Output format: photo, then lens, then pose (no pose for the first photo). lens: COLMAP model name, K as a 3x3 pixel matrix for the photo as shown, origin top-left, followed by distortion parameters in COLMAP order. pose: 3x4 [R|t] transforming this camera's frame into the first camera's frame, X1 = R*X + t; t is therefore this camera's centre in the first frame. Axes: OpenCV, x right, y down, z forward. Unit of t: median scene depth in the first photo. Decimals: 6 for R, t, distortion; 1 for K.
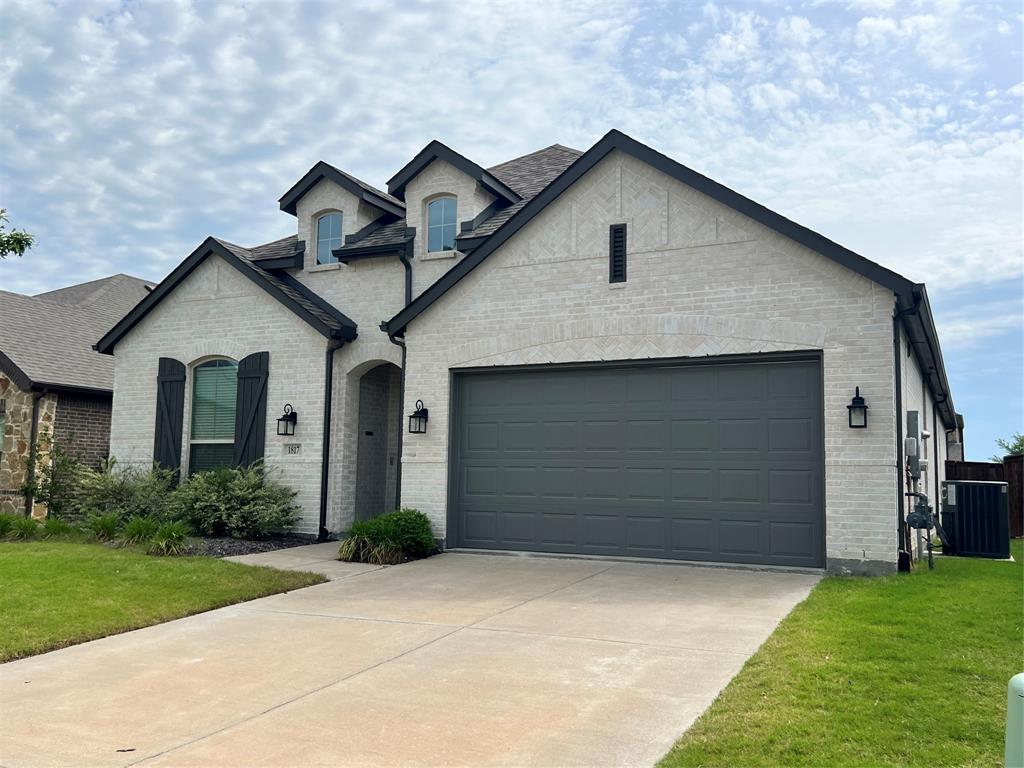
lens RADIAL K [[911.3, 0, 512.2], [0, 911.3, 382.0], [0, 0, 1]] dist [0.089013, -0.014192]
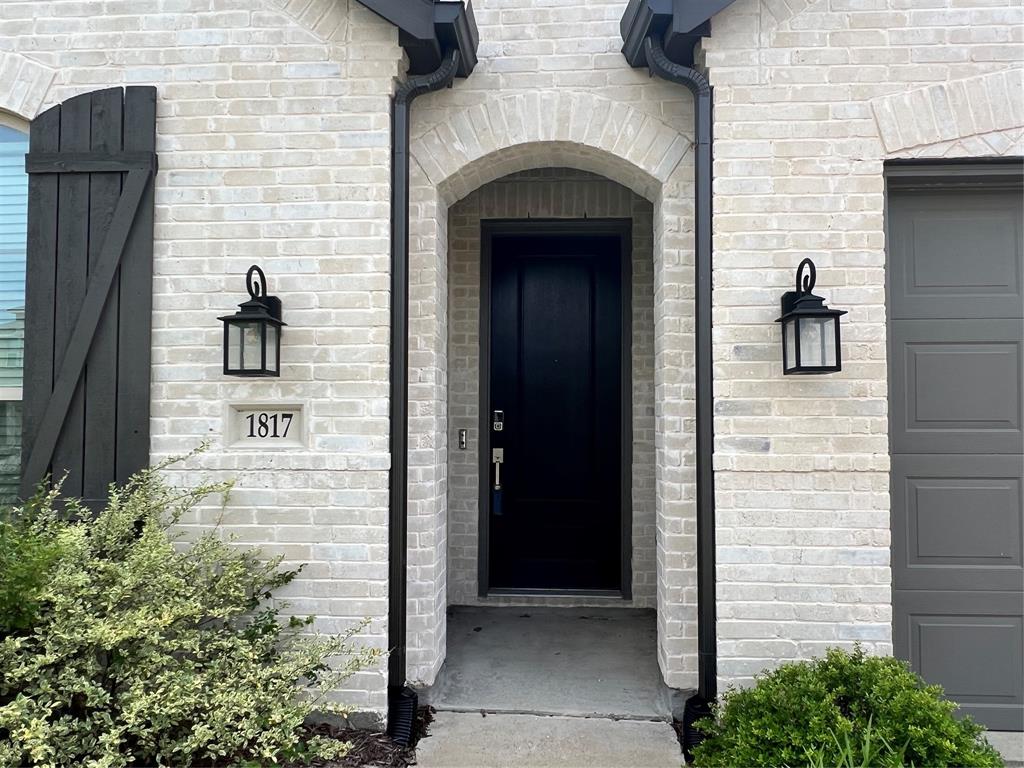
lens RADIAL K [[755.9, 0, 511.0], [0, 755.9, 389.3], [0, 0, 1]] dist [-0.001438, 0.004092]
pose [[0.924334, 0.000083, 0.381584, -0.267720], [-0.028428, 0.997236, 0.068644, 0.045082], [-0.380524, -0.074298, 0.921782, 0.771450]]
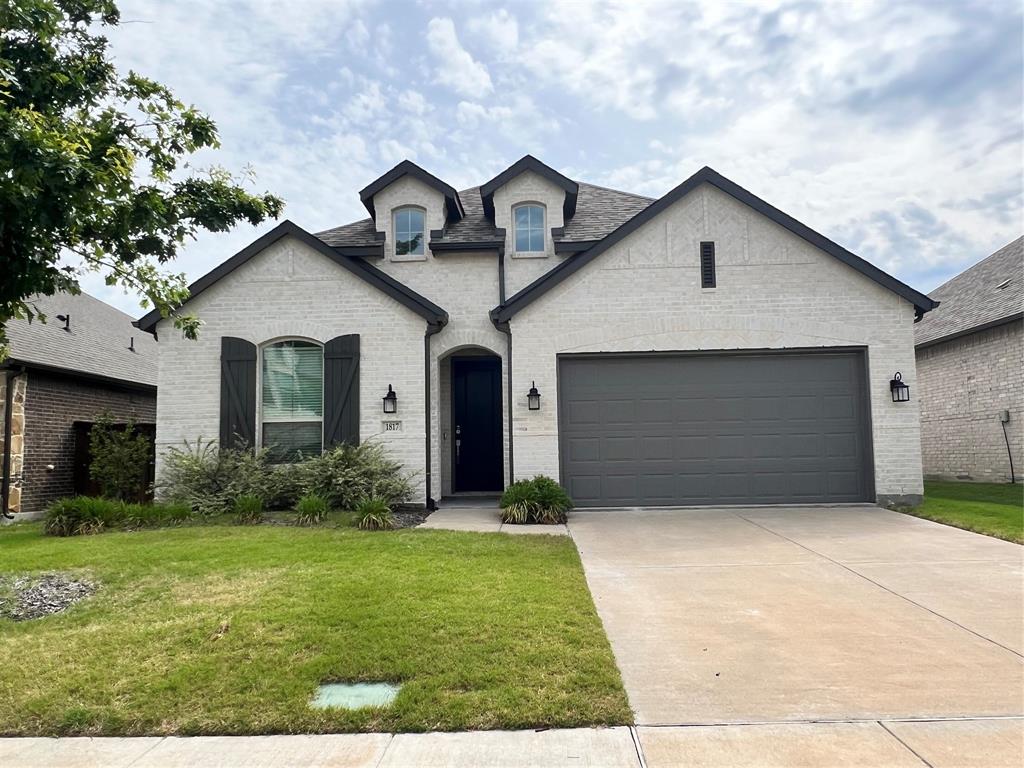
lens RADIAL K [[755.9, 0, 514.5], [0, 755.9, 382.5], [0, 0, 1]] dist [-0.001438, 0.004092]
pose [[0.910448, 0.009961, 0.413503, -0.488673], [-0.012618, 0.999914, 0.003693, 0.018096], [-0.413430, -0.008580, 0.910495, 0.144040]]
